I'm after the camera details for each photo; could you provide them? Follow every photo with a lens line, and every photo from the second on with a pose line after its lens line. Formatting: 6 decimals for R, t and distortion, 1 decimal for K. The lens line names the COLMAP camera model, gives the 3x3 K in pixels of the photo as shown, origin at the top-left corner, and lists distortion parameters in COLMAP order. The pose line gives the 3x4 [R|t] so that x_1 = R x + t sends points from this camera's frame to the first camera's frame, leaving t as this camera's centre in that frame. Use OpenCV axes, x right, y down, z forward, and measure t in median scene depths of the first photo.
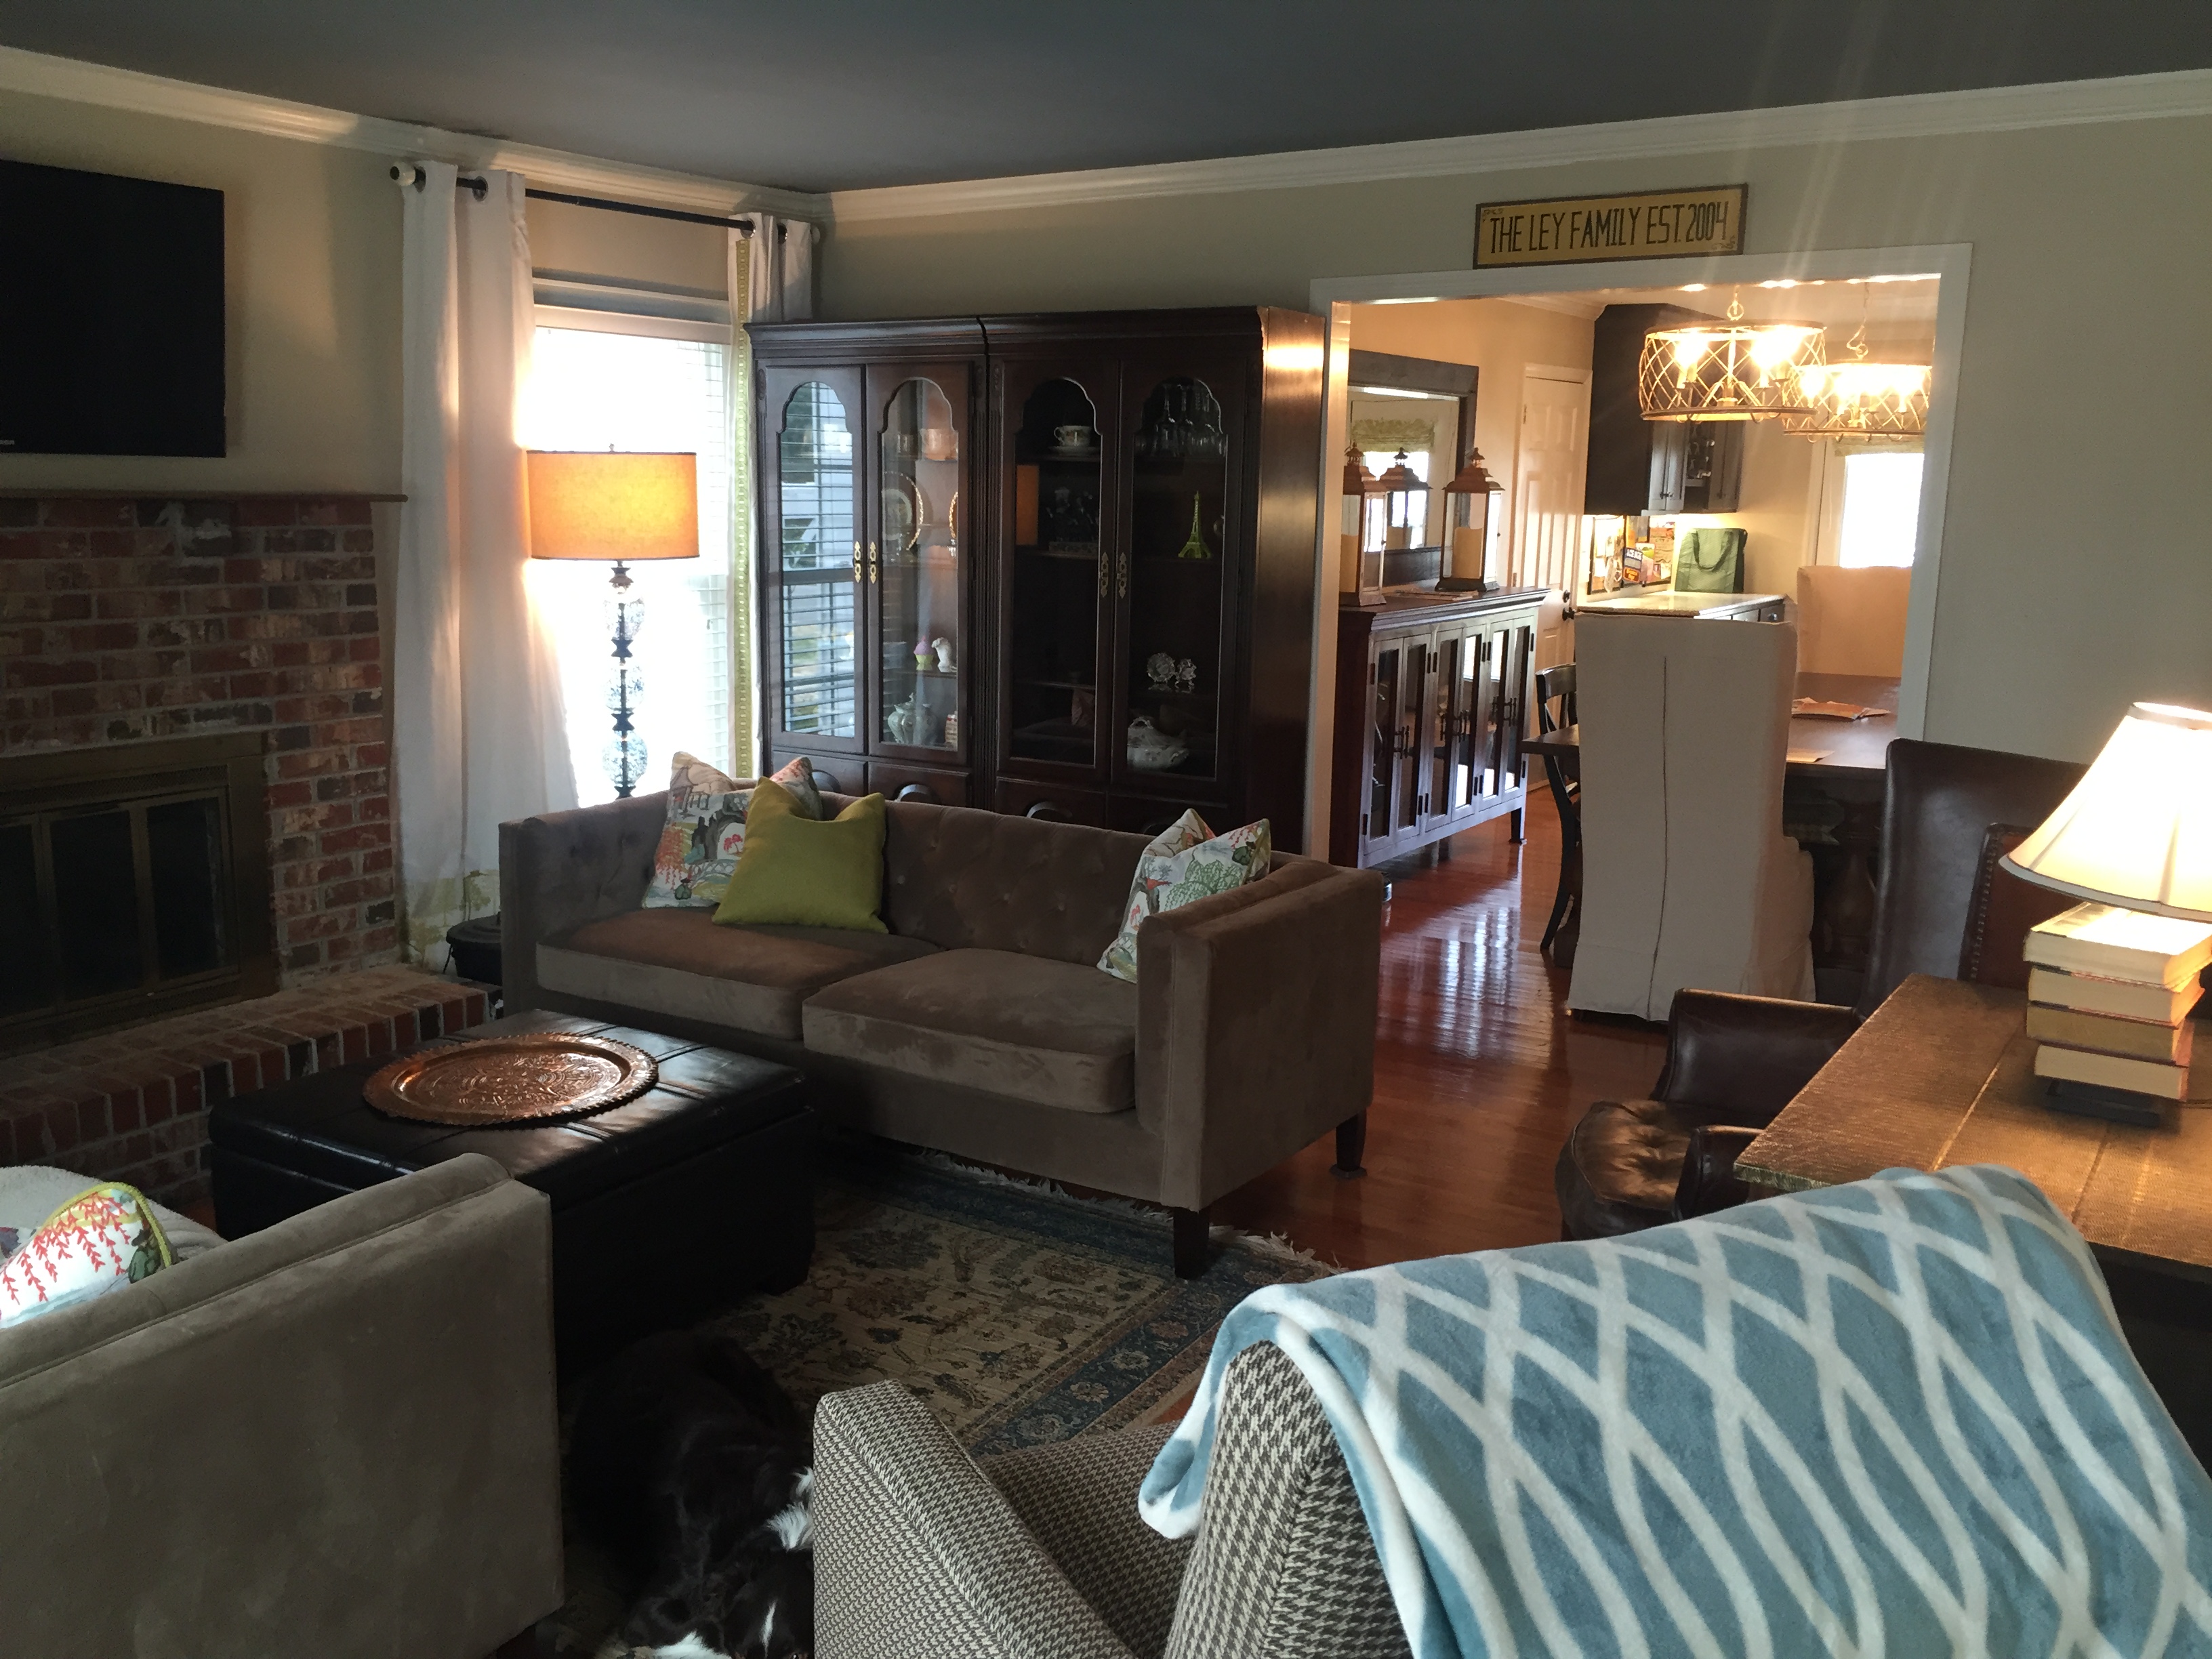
lens RADIAL K [[1893.5, 0, 1081.9], [0, 1893.5, 822.8], [0, 0, 1]] dist [0.073172, -0.092121]
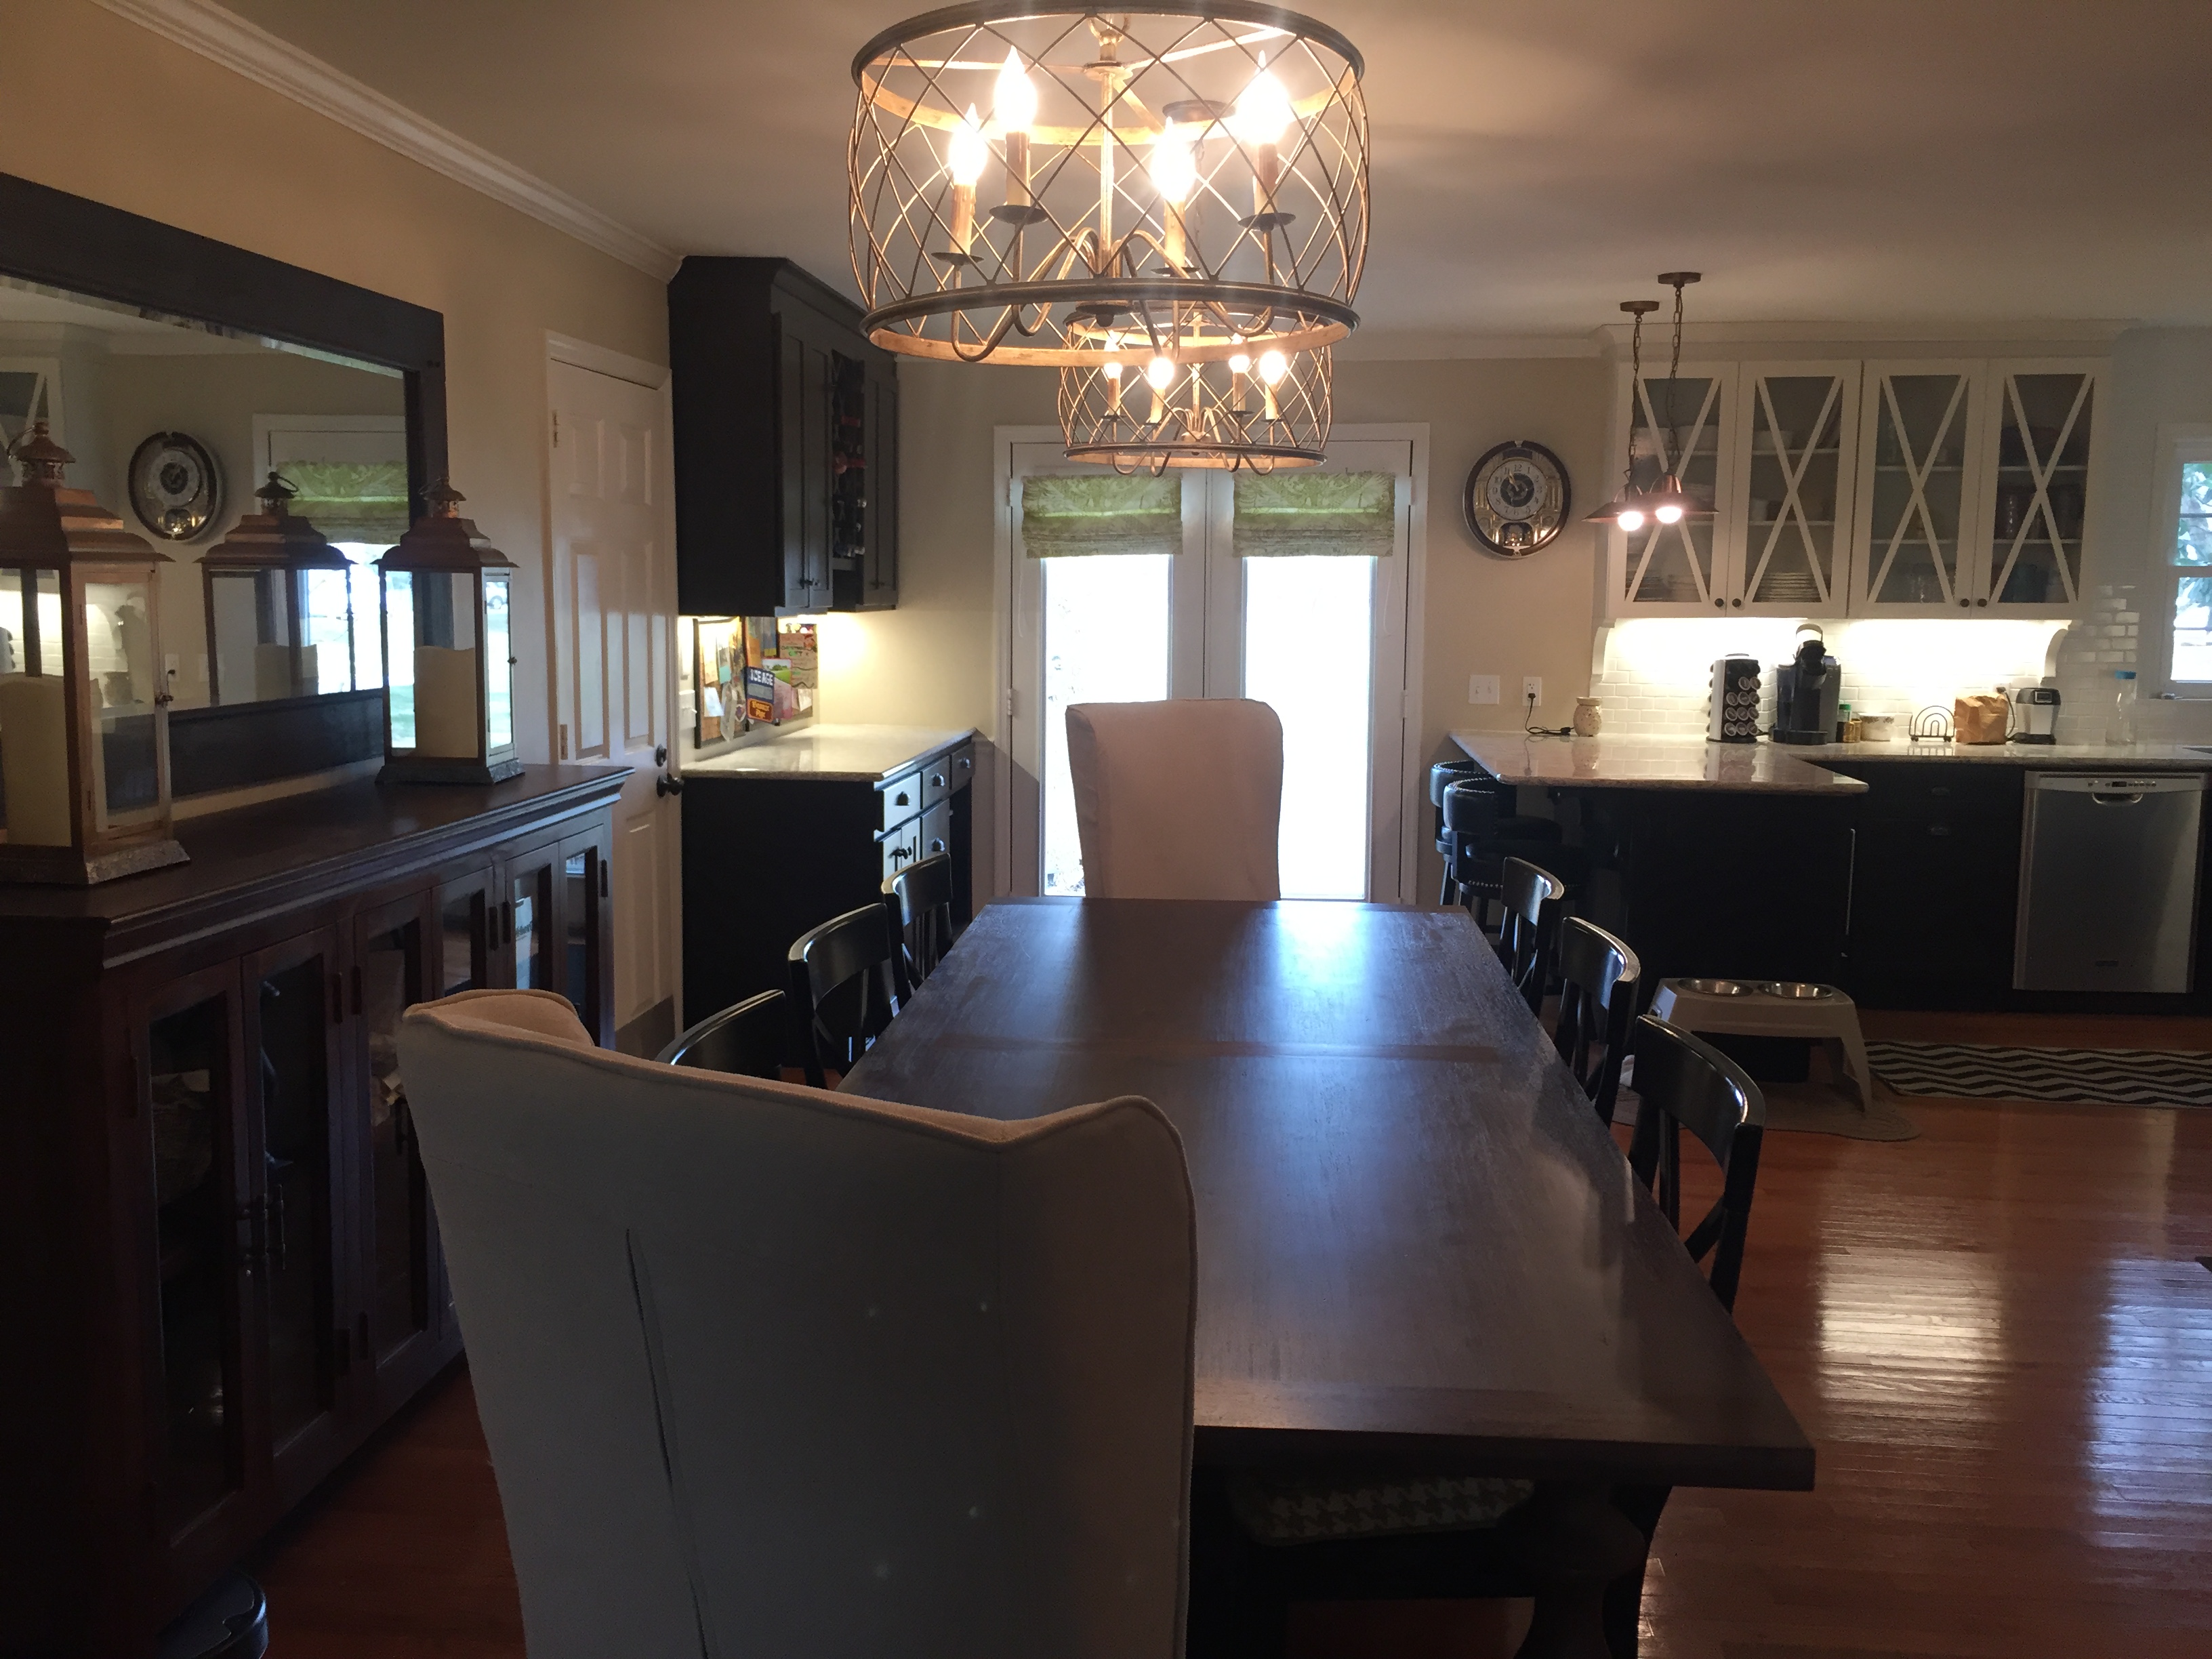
lens RADIAL K [[1893.5, 0, 1101.9], [0, 1893.5, 825.3], [0, 0, 1]] dist [0.073172, -0.092121]
pose [[0.885367, -0.065299, 0.460284, 0.226004], [0.087372, 0.995816, -0.026788, -0.150624], [-0.456609, 0.063933, 0.887368, 0.912212]]
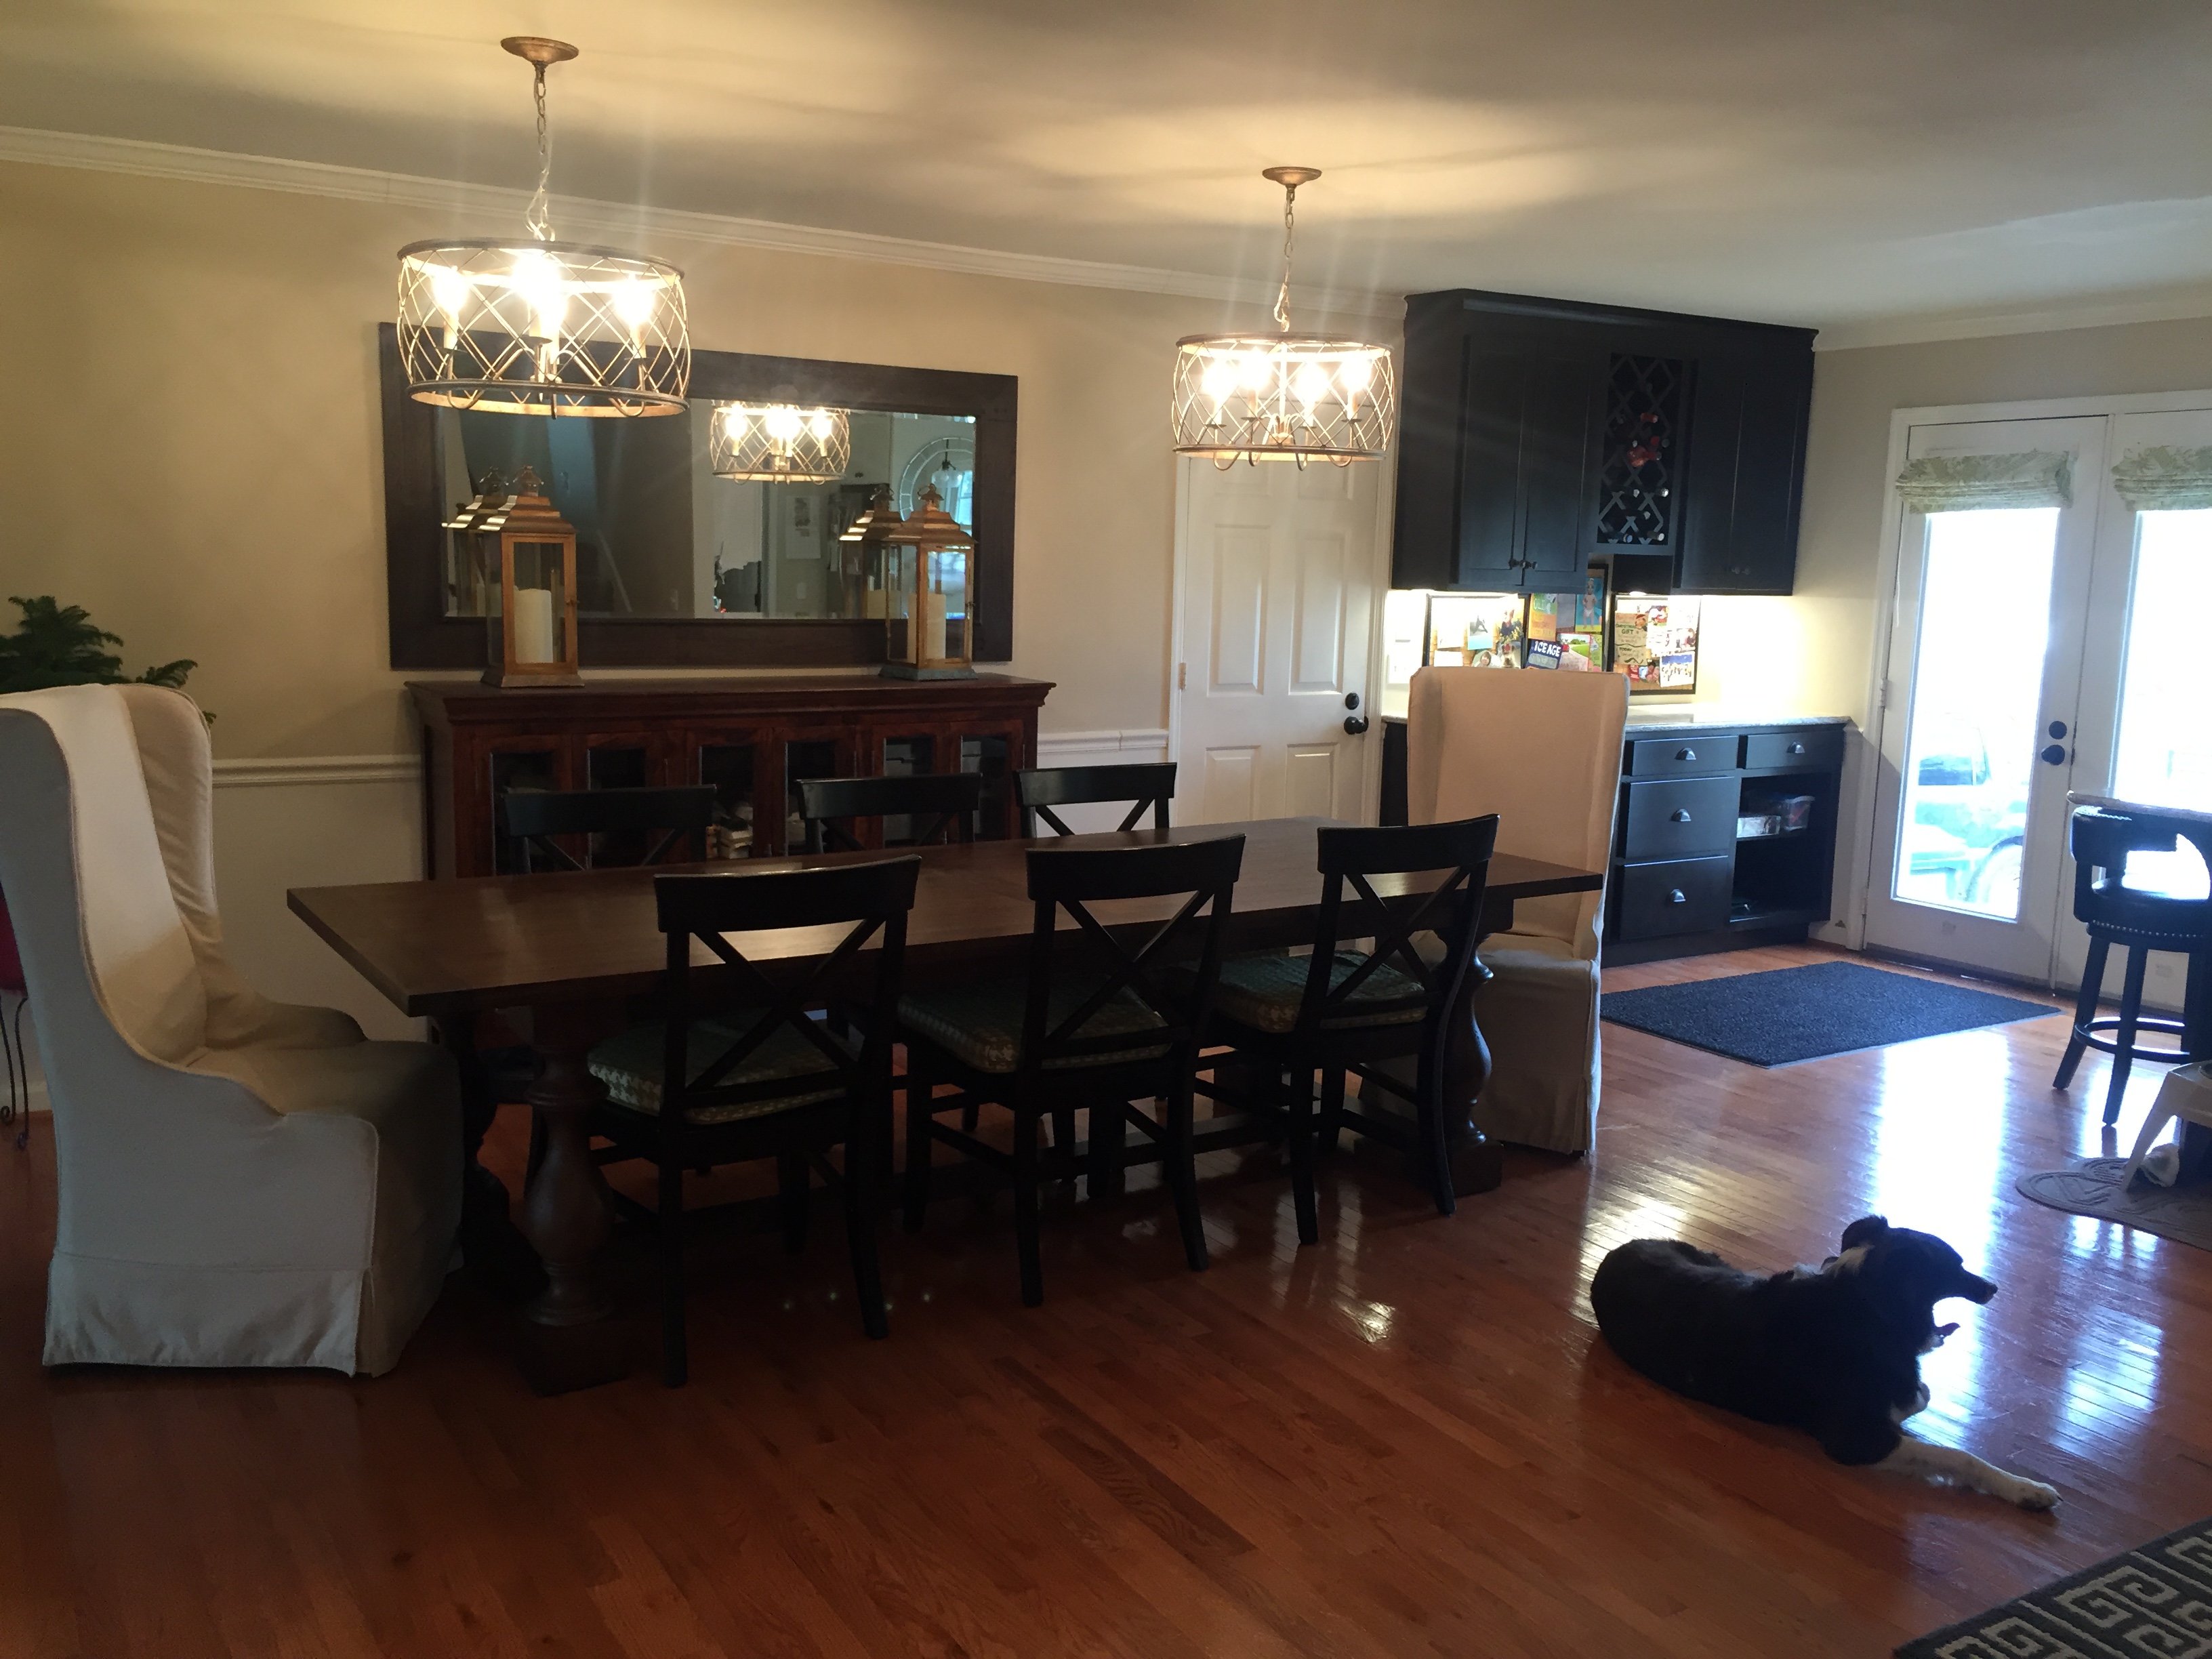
lens RADIAL K [[1893.5, 0, 1088.3], [0, 1893.5, 832.2], [0, 0, 1]] dist [0.073172, -0.092121]
pose [[0.899802, 0.071557, -0.430391, 1.016147], [-0.090489, 0.995617, -0.023650, -0.091252], [0.426812, 0.060226, 0.902333, 0.655100]]
